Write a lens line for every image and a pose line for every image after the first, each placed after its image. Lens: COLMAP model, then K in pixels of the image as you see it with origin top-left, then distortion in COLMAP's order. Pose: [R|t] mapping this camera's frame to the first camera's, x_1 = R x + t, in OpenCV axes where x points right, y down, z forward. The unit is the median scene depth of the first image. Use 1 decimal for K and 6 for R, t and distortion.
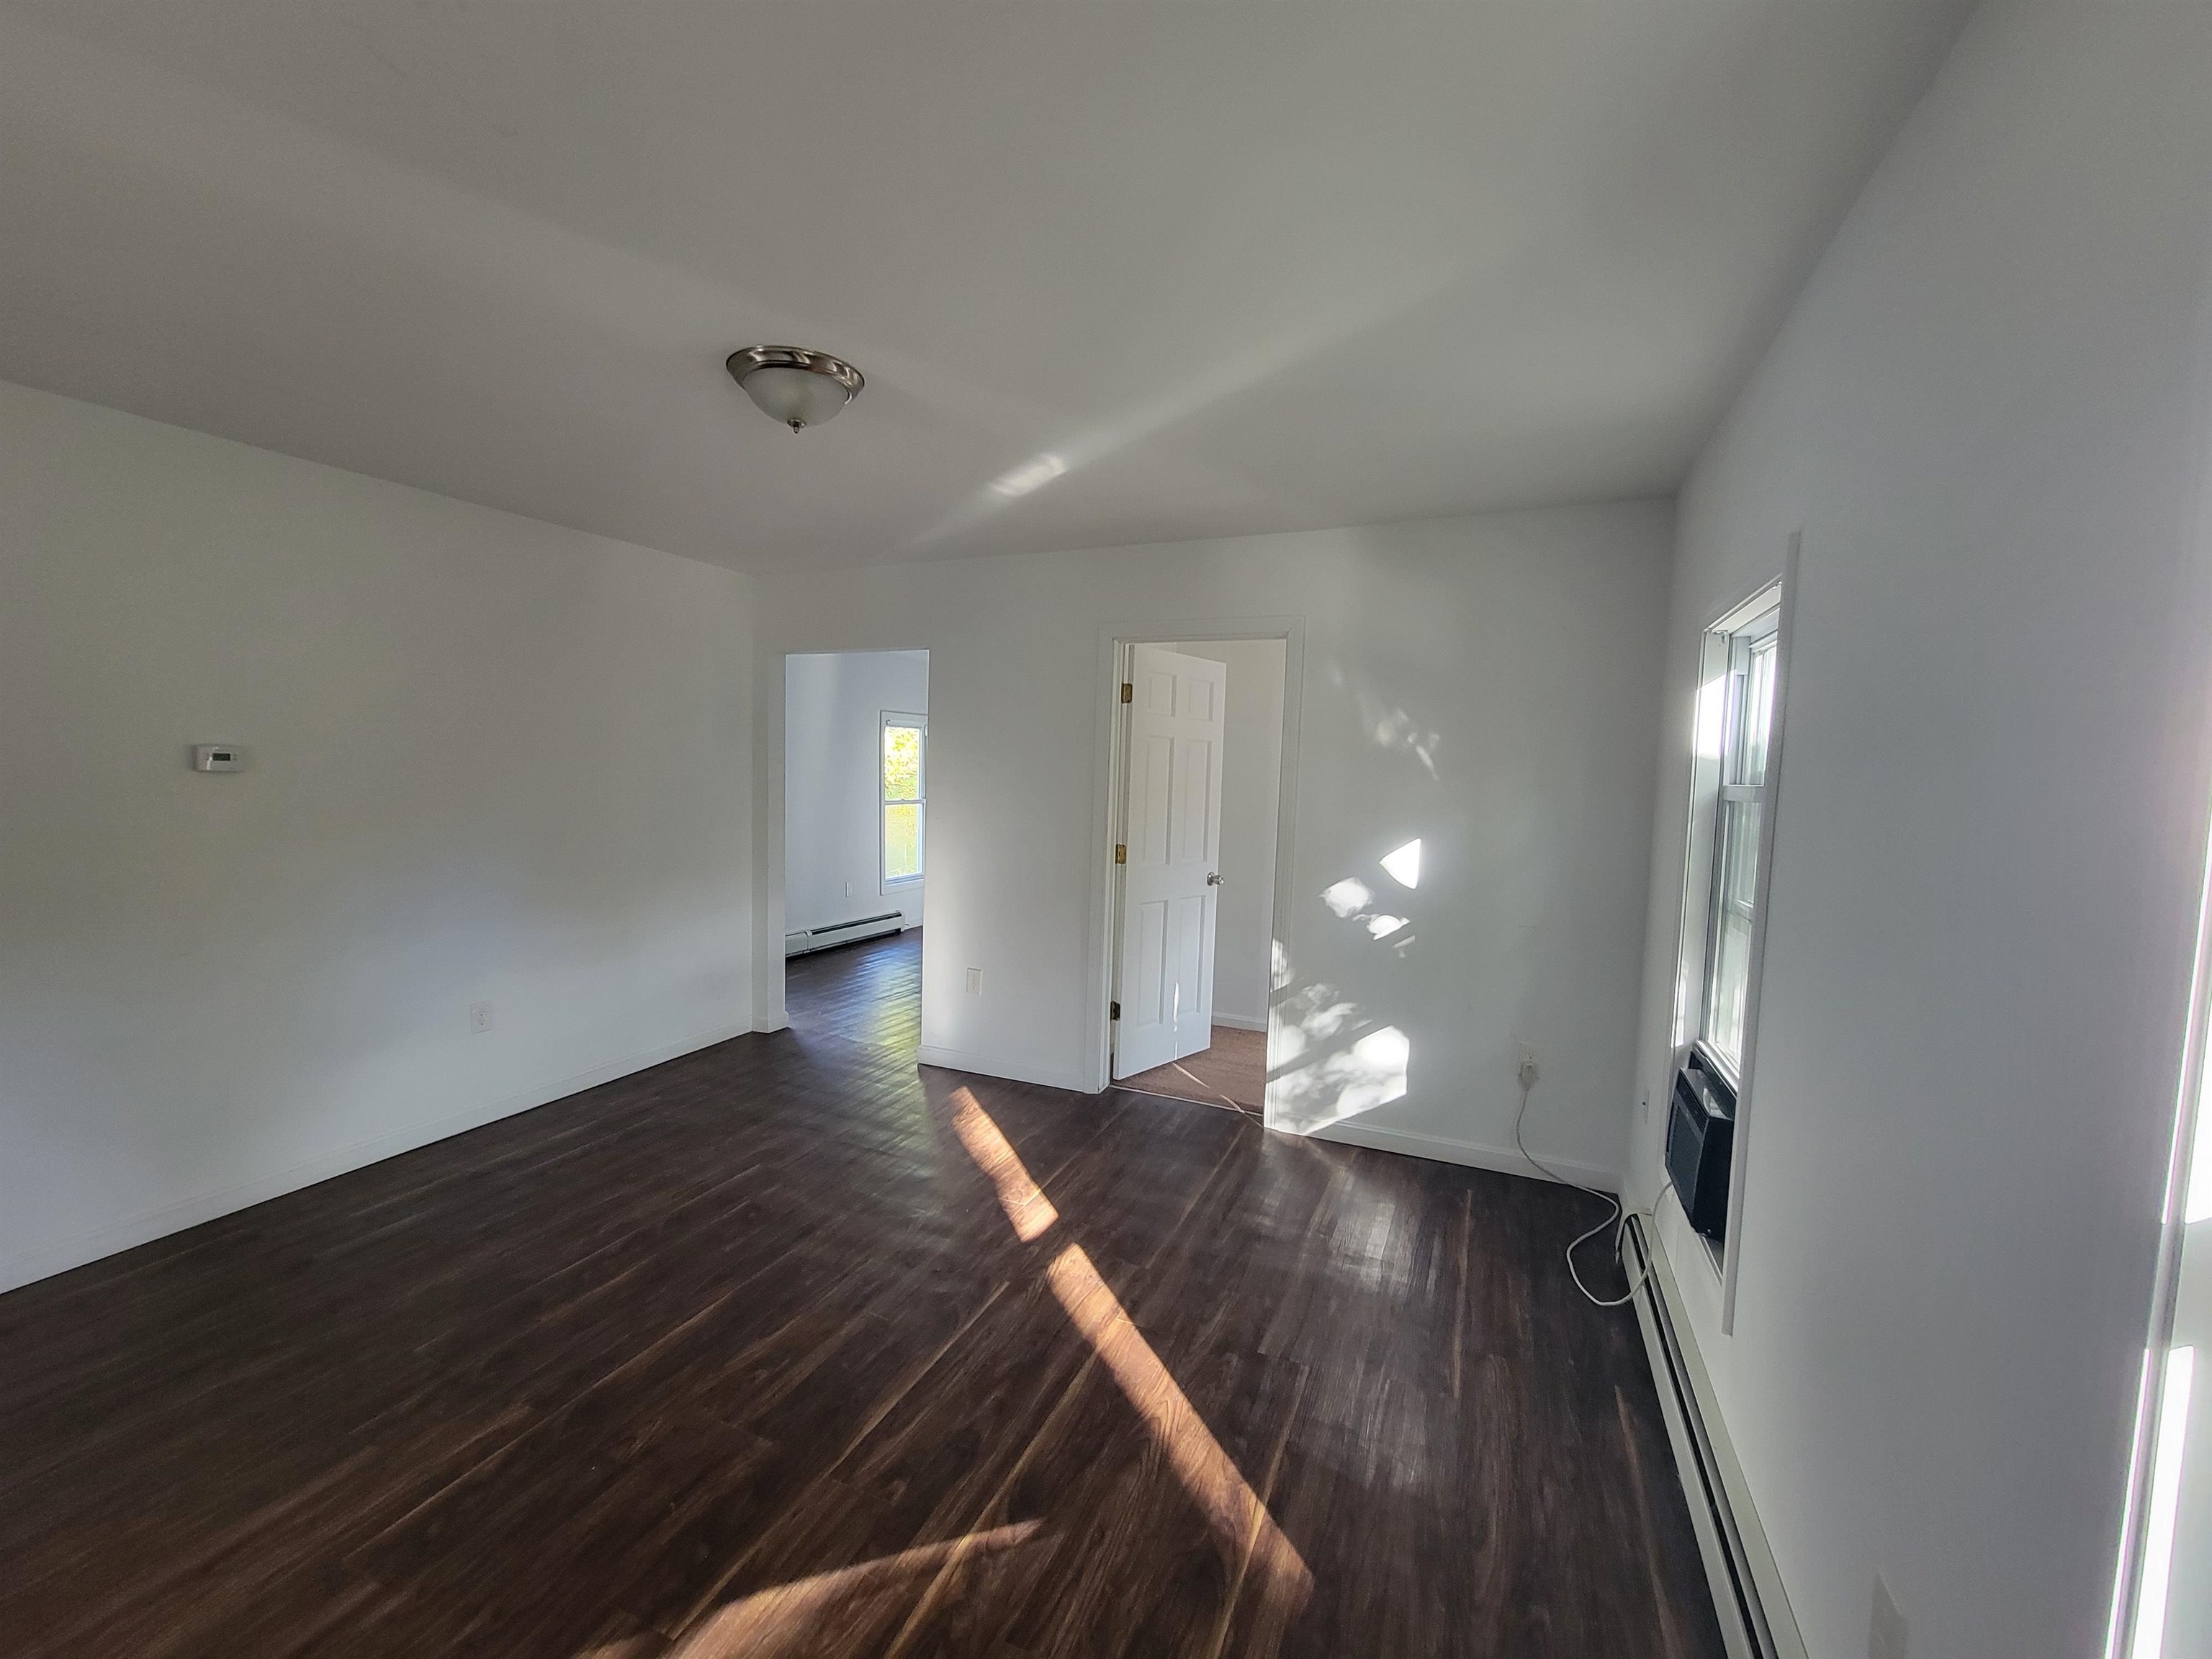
lens RADIAL K [[907.8, 0, 1090.1], [0, 907.8, 830.8], [0, 0, 1]] dist [-0.000798, -0.000352]
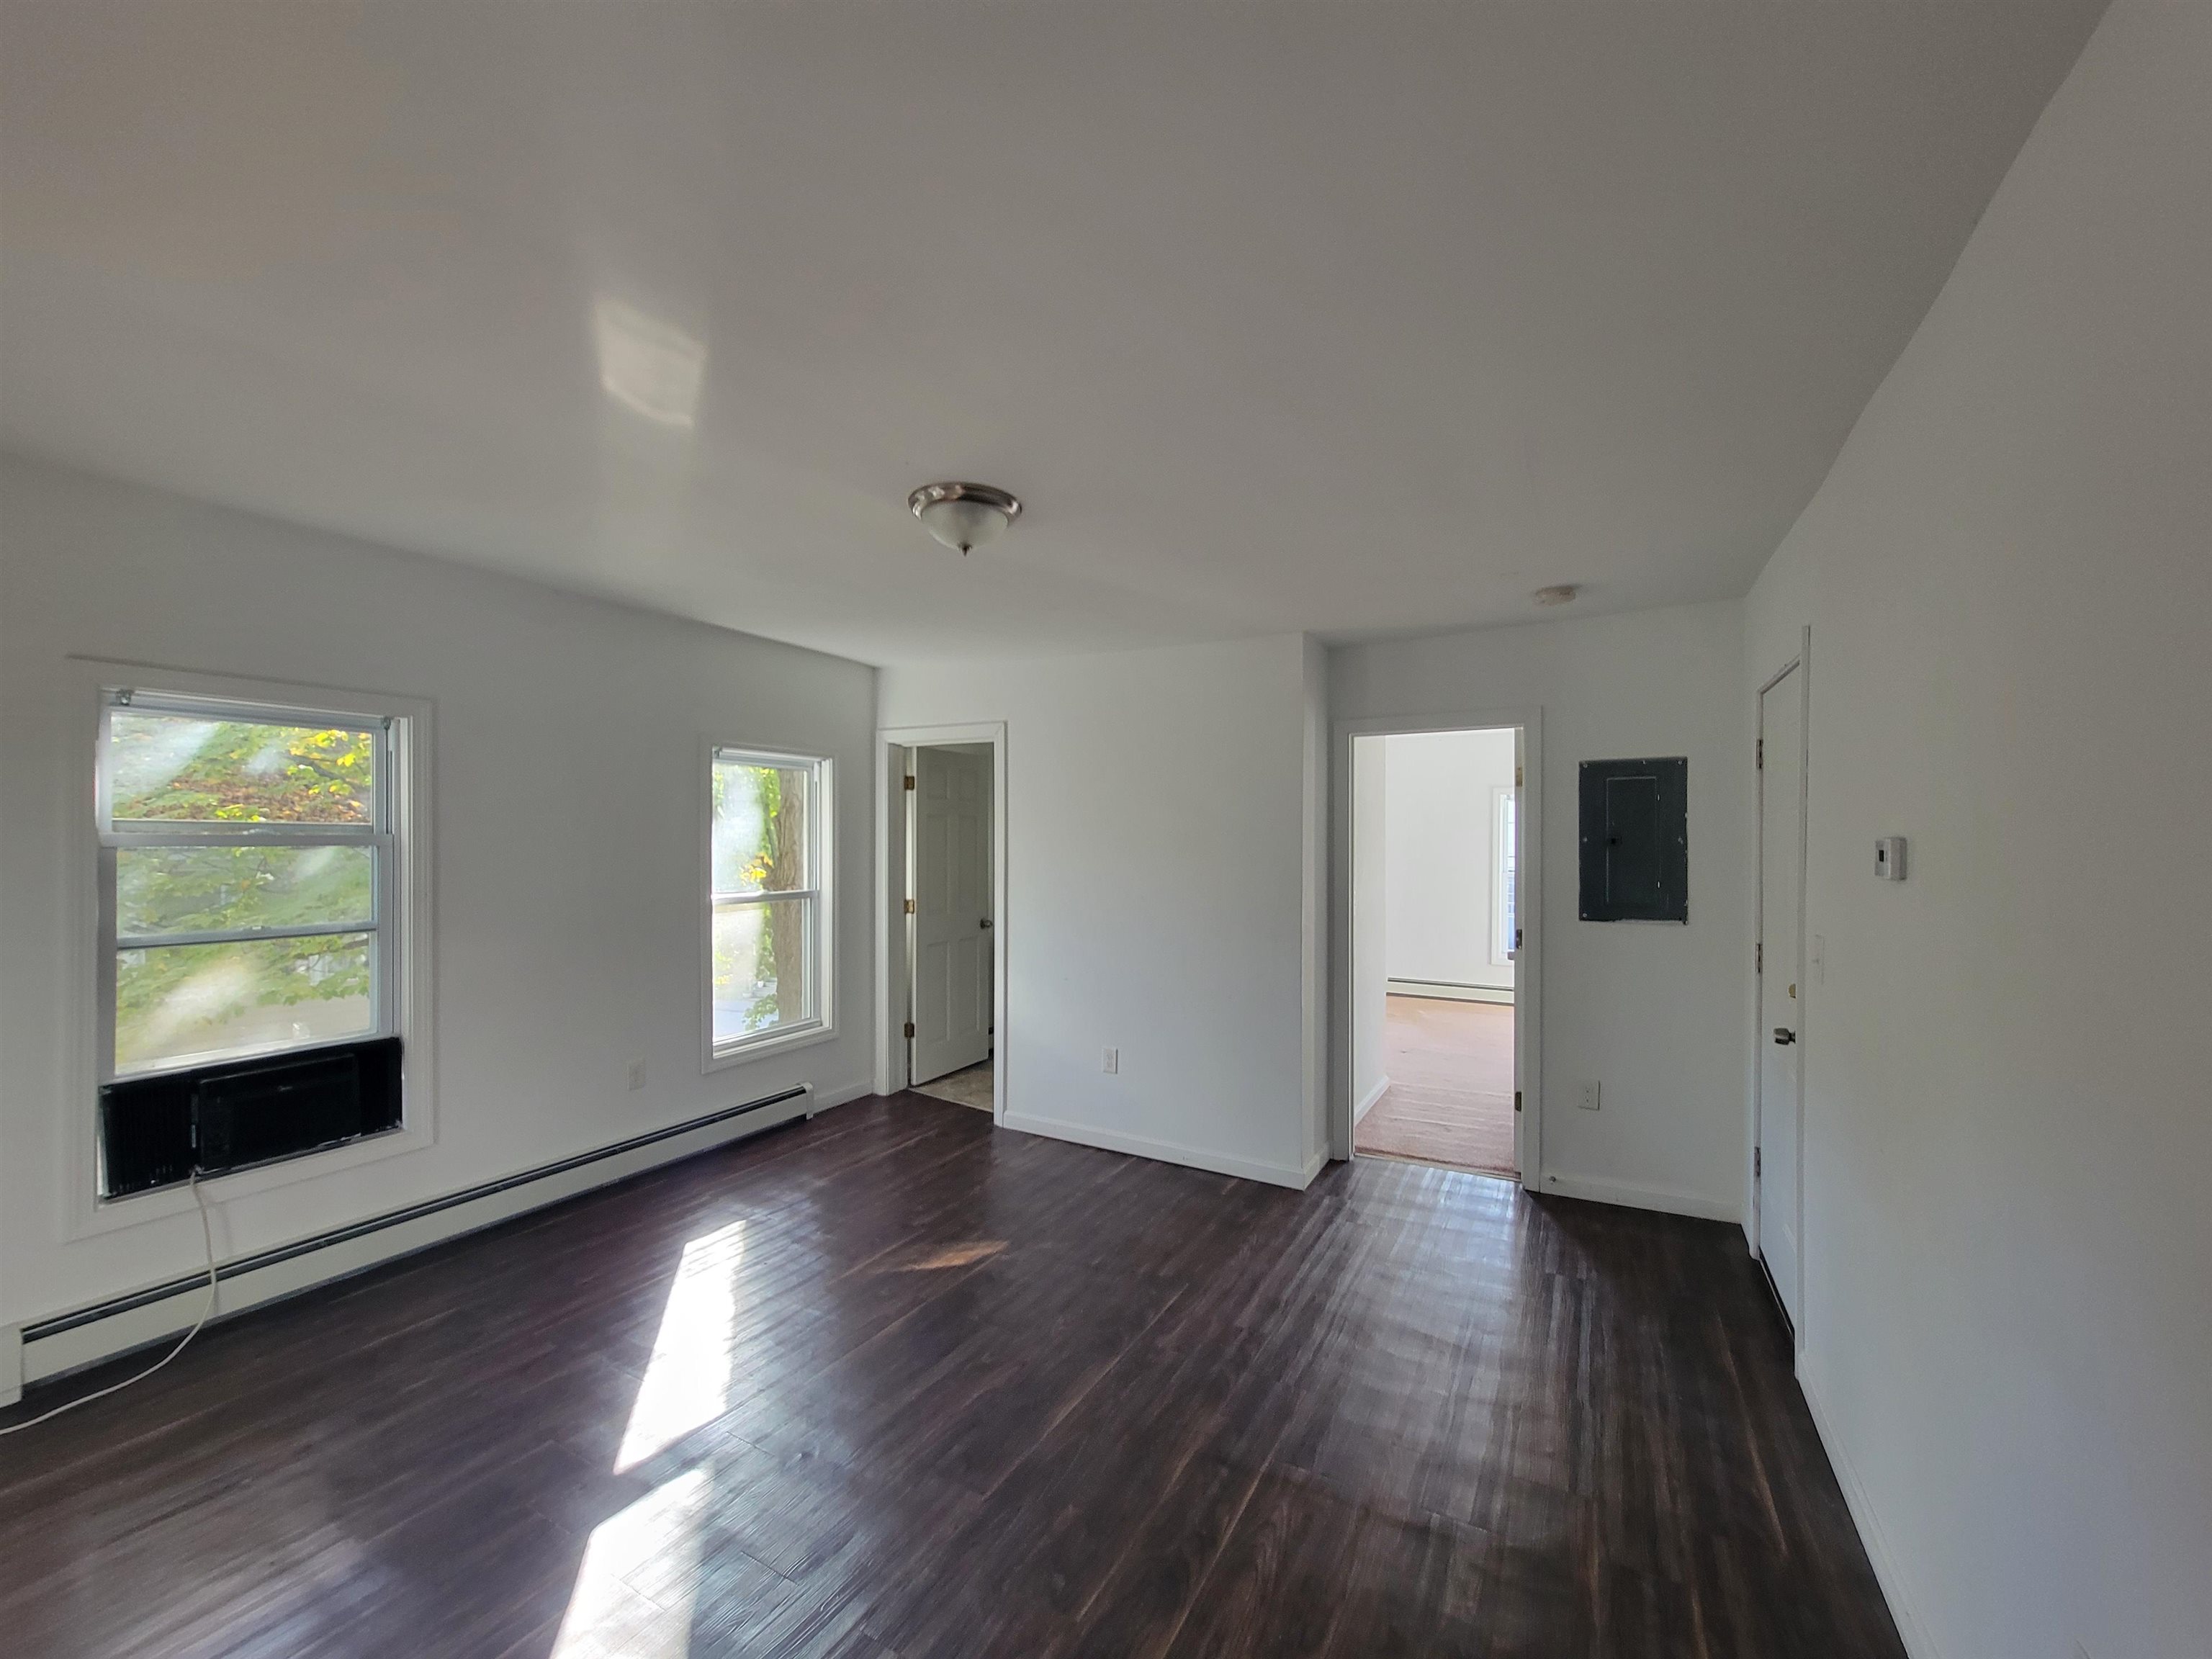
lens RADIAL K [[907.8, 0, 1090.1], [0, 907.8, 830.8], [0, 0, 1]] dist [-0.000798, -0.000352]
pose [[-0.996466, -0.034040, 0.076790, -0.583192], [-0.027522, 0.996053, 0.084388, -0.187555], [-0.079360, 0.081977, -0.993470, 2.169664]]
